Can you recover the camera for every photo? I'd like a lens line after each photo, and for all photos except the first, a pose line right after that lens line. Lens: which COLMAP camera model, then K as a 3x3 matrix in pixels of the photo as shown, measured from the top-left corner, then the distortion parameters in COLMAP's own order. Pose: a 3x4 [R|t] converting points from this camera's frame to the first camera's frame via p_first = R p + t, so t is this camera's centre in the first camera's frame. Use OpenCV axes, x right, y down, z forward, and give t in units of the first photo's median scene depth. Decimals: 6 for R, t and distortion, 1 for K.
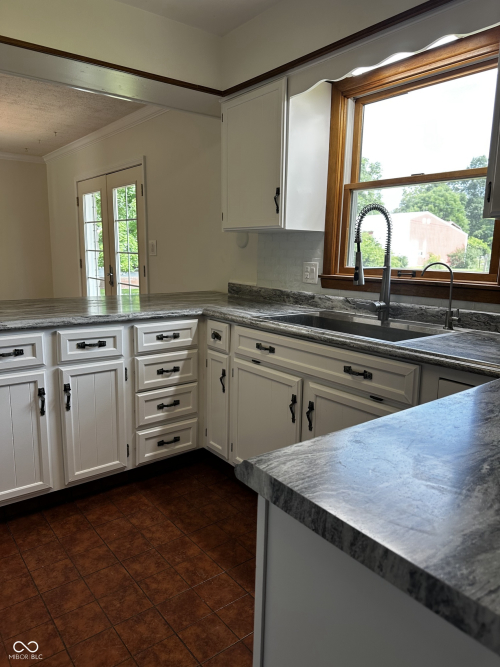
lens RADIAL K [[475.1, 0, 250.8], [0, 475.1, 332.8], [0, 0, 1]] dist [0.045678, -0.052150]
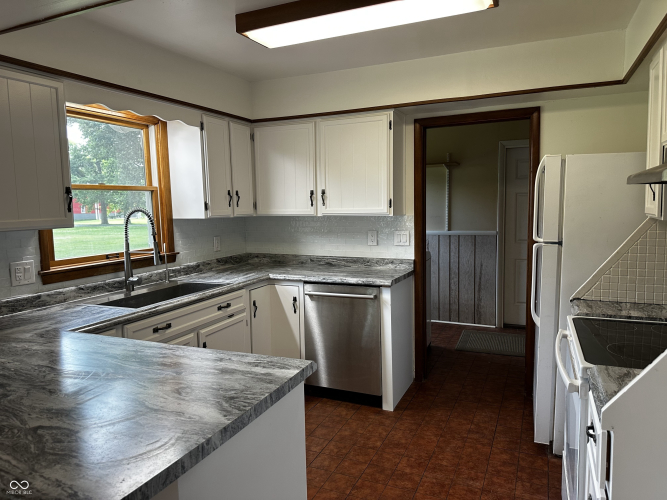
lens RADIAL K [[475.1, 0, 344.5], [0, 475.1, 256.8], [0, 0, 1]] dist [0.045678, -0.052150]
pose [[-0.499548, -0.102498, 0.860201, -1.118001], [0.159440, 0.965134, 0.207593, -0.290753], [-0.851487, 0.240853, -0.465789, 1.063706]]
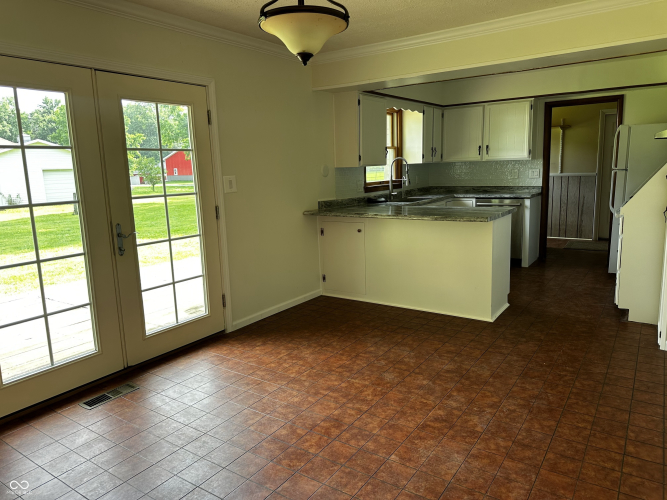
lens RADIAL K [[475.1, 0, 346.2], [0, 475.1, 250.7], [0, 0, 1]] dist [0.045678, -0.052150]
pose [[-0.334646, -0.170512, 0.926789, -2.044881], [0.186972, 0.951926, 0.242649, -0.427320], [-0.923609, 0.254485, -0.286677, 1.991187]]
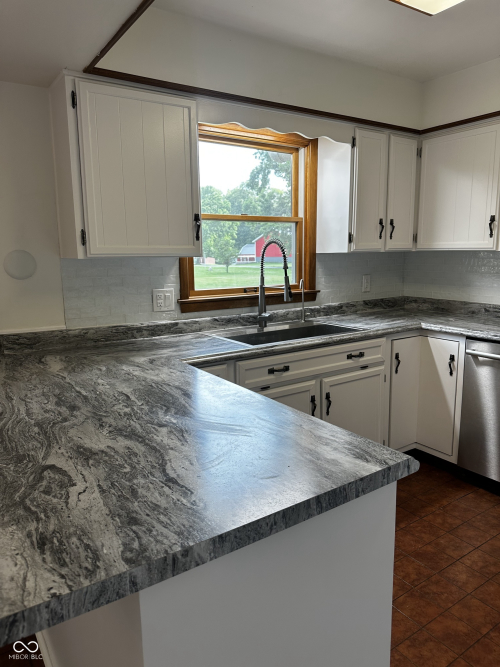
lens RADIAL K [[475.1, 0, 249.2], [0, 475.1, 337.1], [0, 0, 1]] dist [0.045678, -0.052150]
pose [[0.059431, -0.190055, 0.979973, -0.941470], [0.184307, 0.966919, 0.176346, -0.223951], [-0.981070, 0.170135, 0.092494, 0.901314]]
